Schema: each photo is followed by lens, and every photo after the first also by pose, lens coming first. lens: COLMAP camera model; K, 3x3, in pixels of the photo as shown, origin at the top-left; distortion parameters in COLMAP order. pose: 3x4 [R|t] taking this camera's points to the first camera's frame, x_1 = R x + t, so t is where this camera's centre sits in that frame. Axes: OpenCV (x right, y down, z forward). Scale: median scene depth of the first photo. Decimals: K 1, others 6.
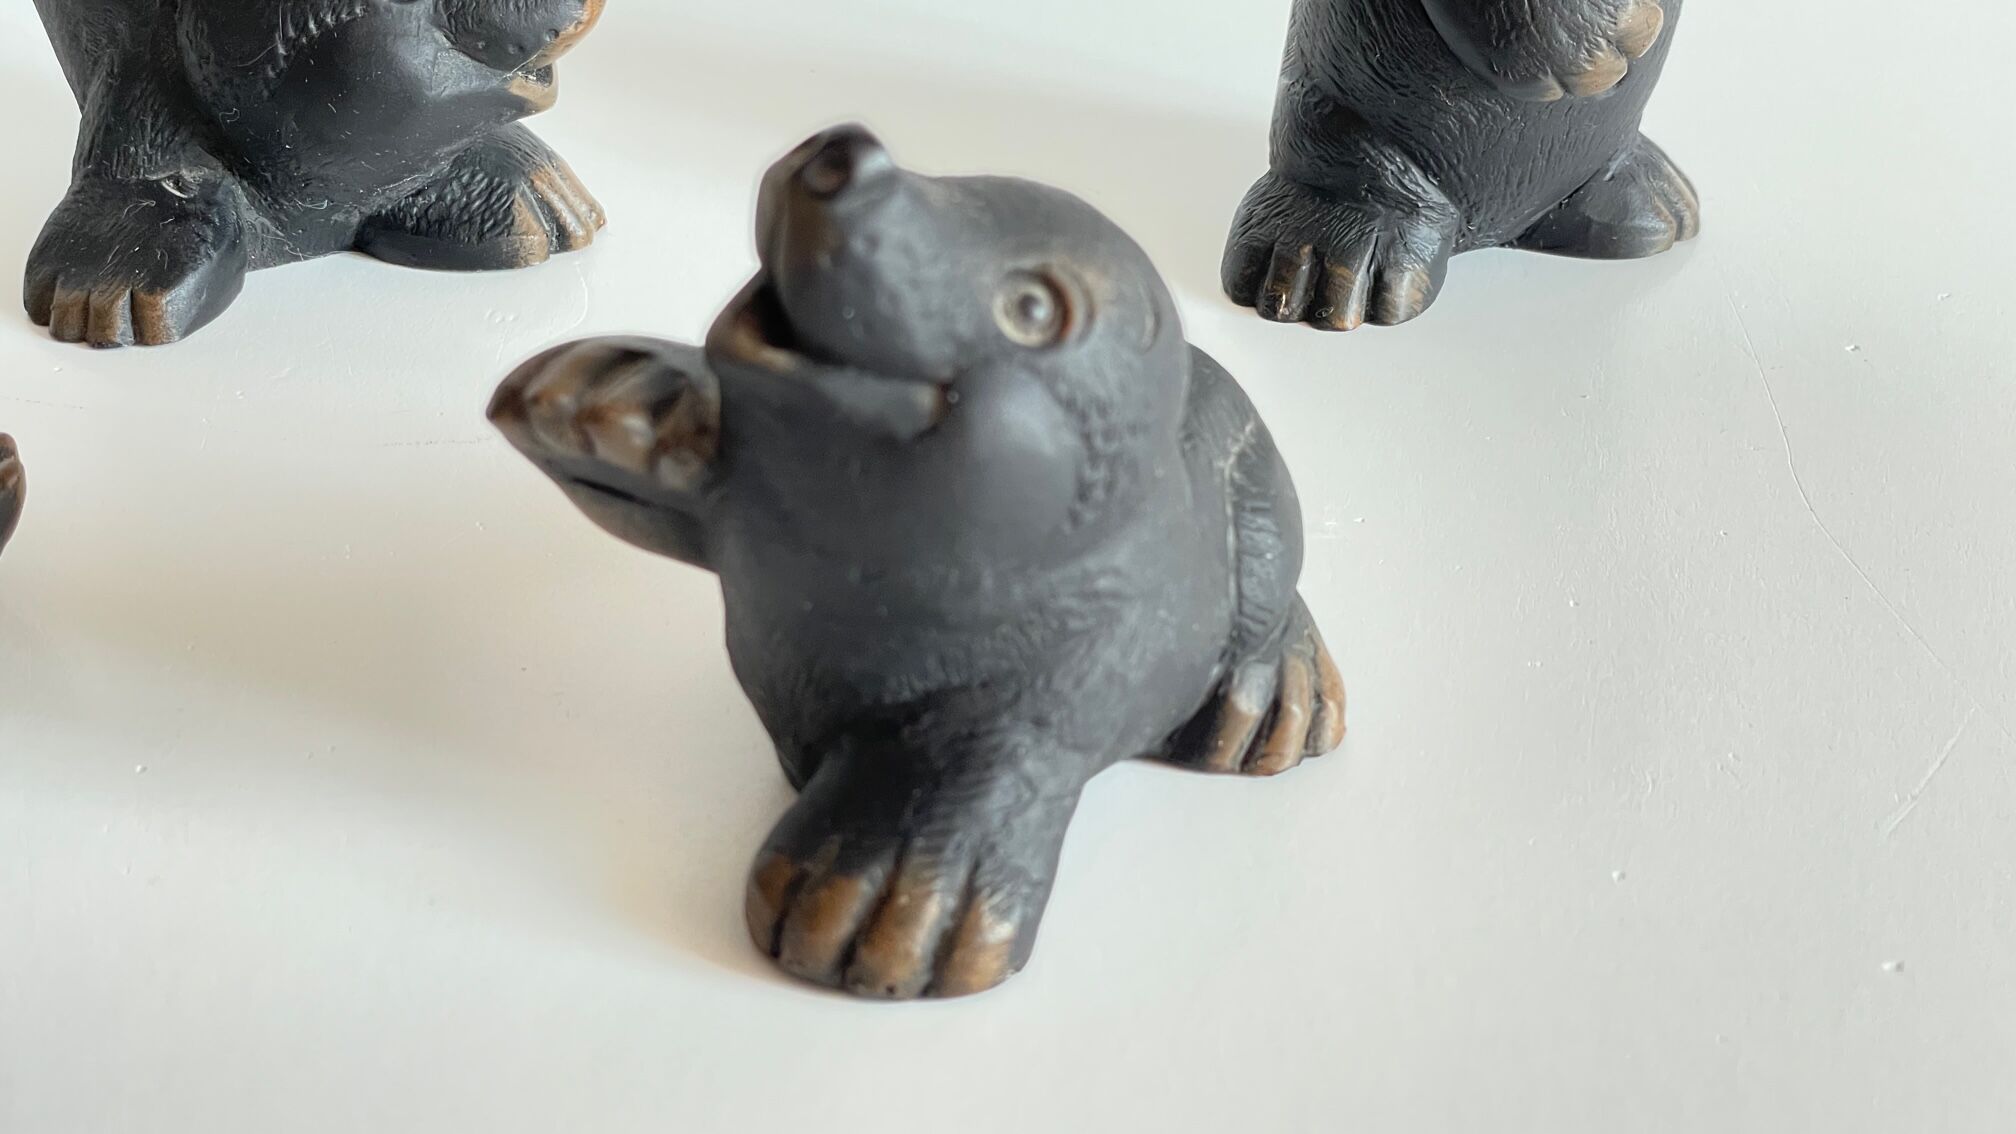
lens RADIAL K [[3111.9, 0, 1008.0], [0, 3111.9, 567.0], [0, 0, 1]] dist [0.048109, -0.028599]
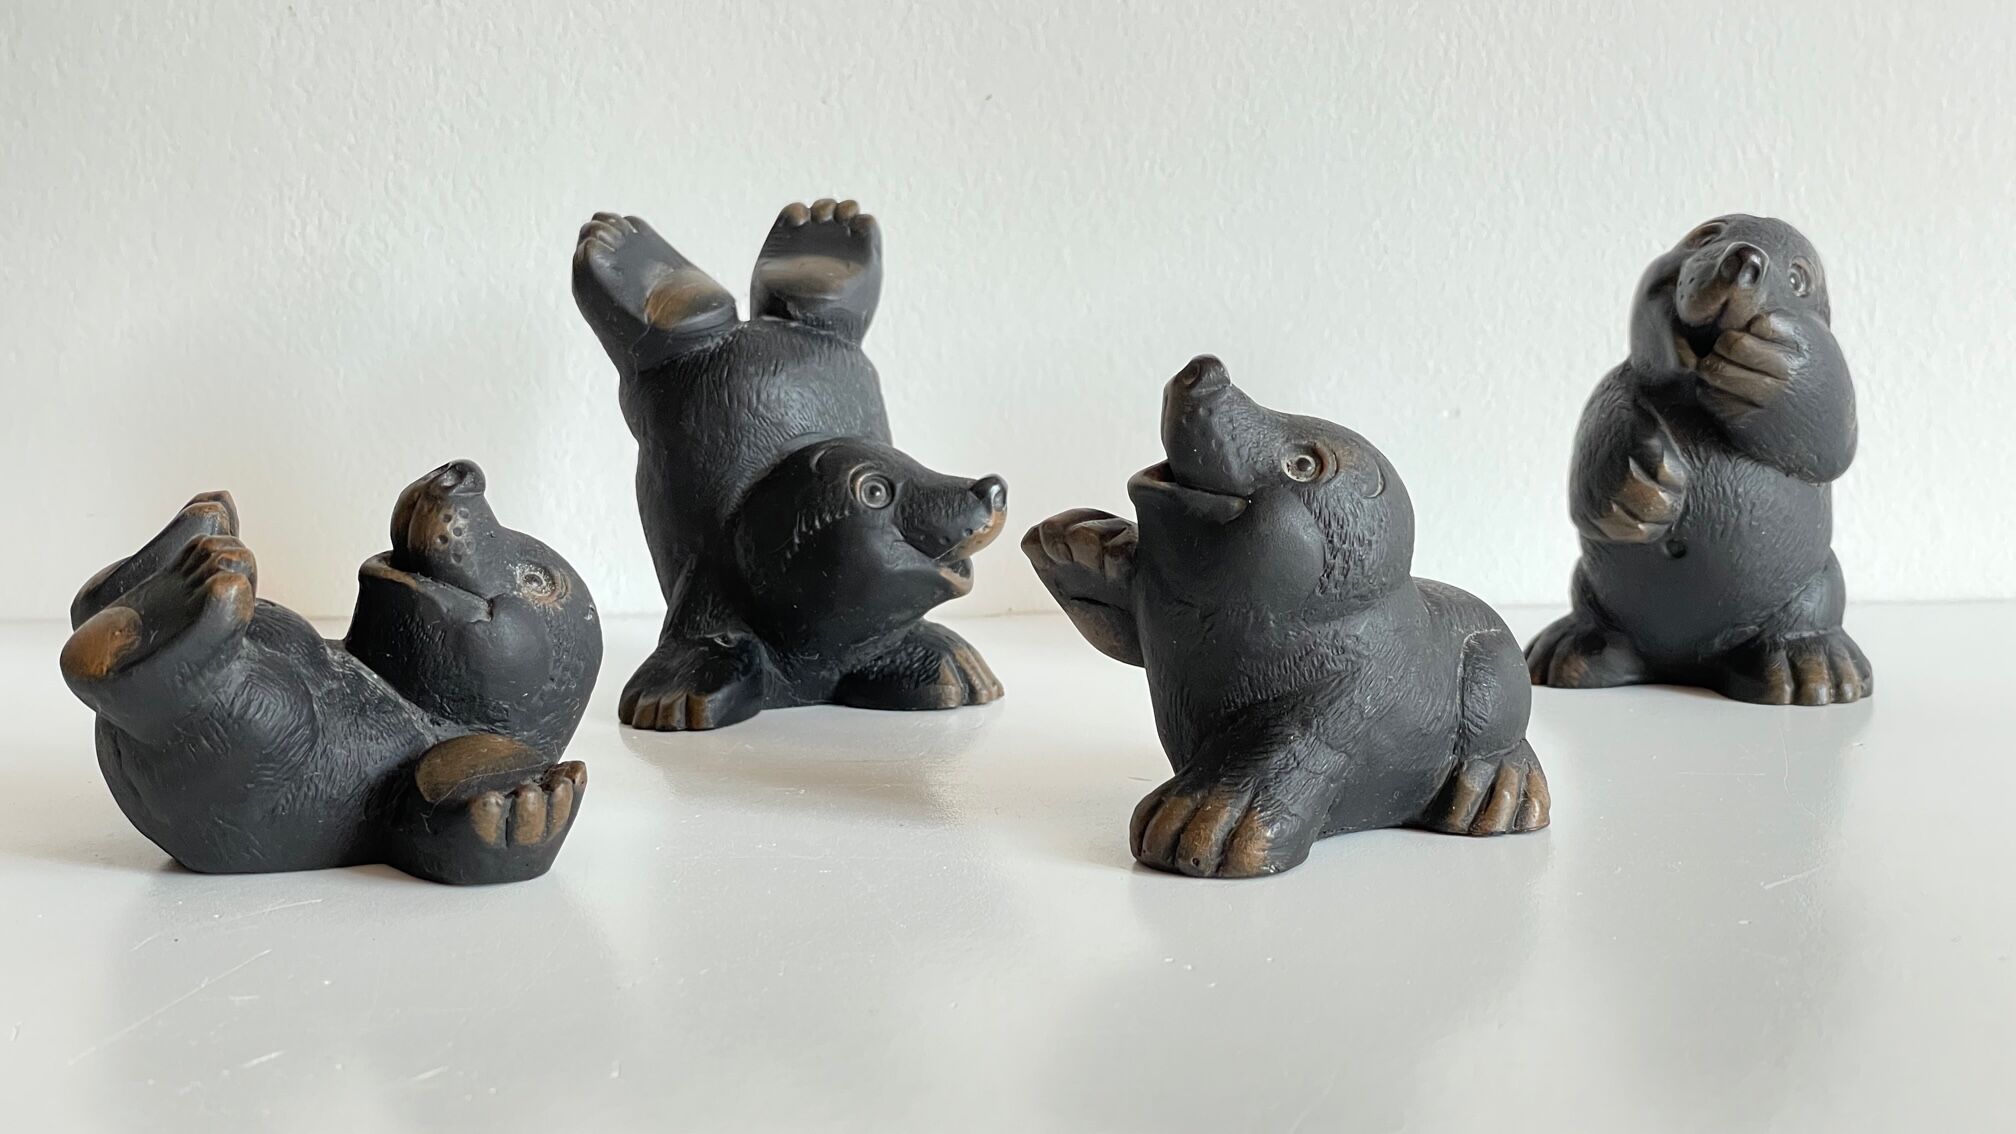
lens RADIAL K [[3093.9, 0, 1008.0], [0, 3093.9, 567.0], [0, 0, 1]] dist [0.076562, -0.029335]
pose [[0.983498, 0.001151, -0.180915, 0.143968], [-0.069501, 0.925653, -0.371937, 0.397149], [0.167037, 0.378373, 0.910457, -0.366189]]
